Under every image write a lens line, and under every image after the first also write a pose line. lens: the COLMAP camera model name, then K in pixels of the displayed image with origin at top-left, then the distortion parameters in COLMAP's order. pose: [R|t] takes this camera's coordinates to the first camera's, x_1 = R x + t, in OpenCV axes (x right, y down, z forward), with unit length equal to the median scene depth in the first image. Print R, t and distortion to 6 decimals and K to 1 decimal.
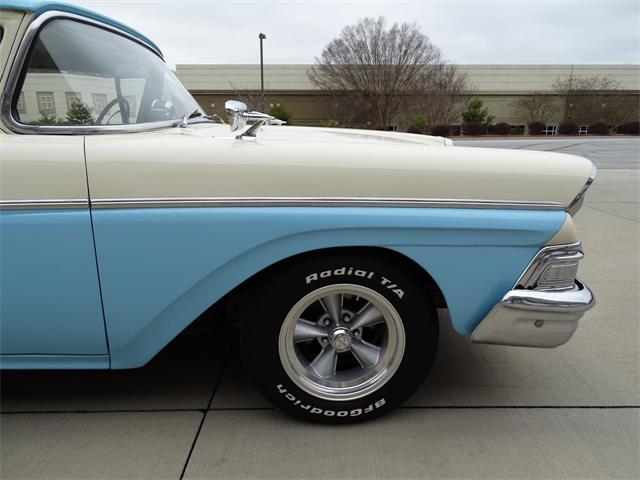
lens RADIAL K [[462.0, 0, 320.0], [0, 462.0, 240.0], [0, 0, 1]] dist [0.006312, 0.000690]
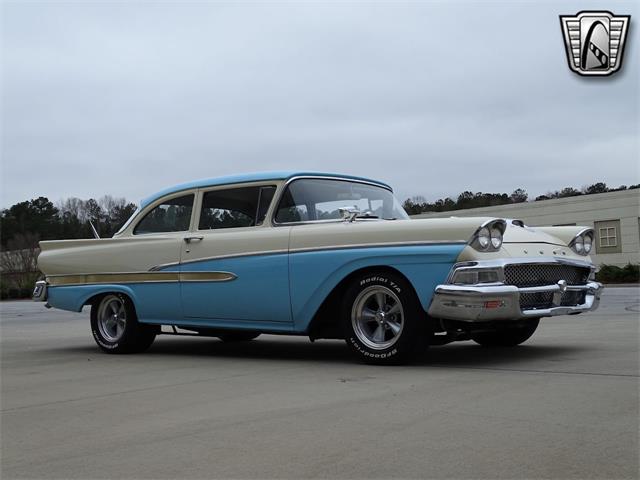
lens RADIAL K [[786.9, 0, 320.0], [0, 786.9, 240.0], [0, 0, 1]] dist [0.007923, 0.016637]
pose [[0.735793, -0.064790, -0.674100, 0.056415], [-0.128380, 0.964018, -0.232784, 0.018788], [0.664926, 0.257822, 0.701000, -0.042184]]
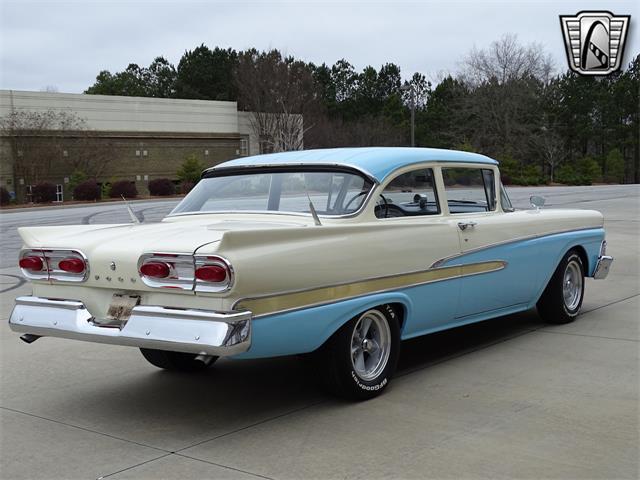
lens RADIAL K [[918.3, 0, 320.0], [0, 918.3, 240.0], [0, 0, 1]] dist [-0.044745, 0.002995]
pose [[0.649151, -0.076502, 0.756803, -0.122273], [0.213057, 0.973392, -0.084354, 0.002728], [-0.730212, 0.216000, 0.648177, -0.034433]]
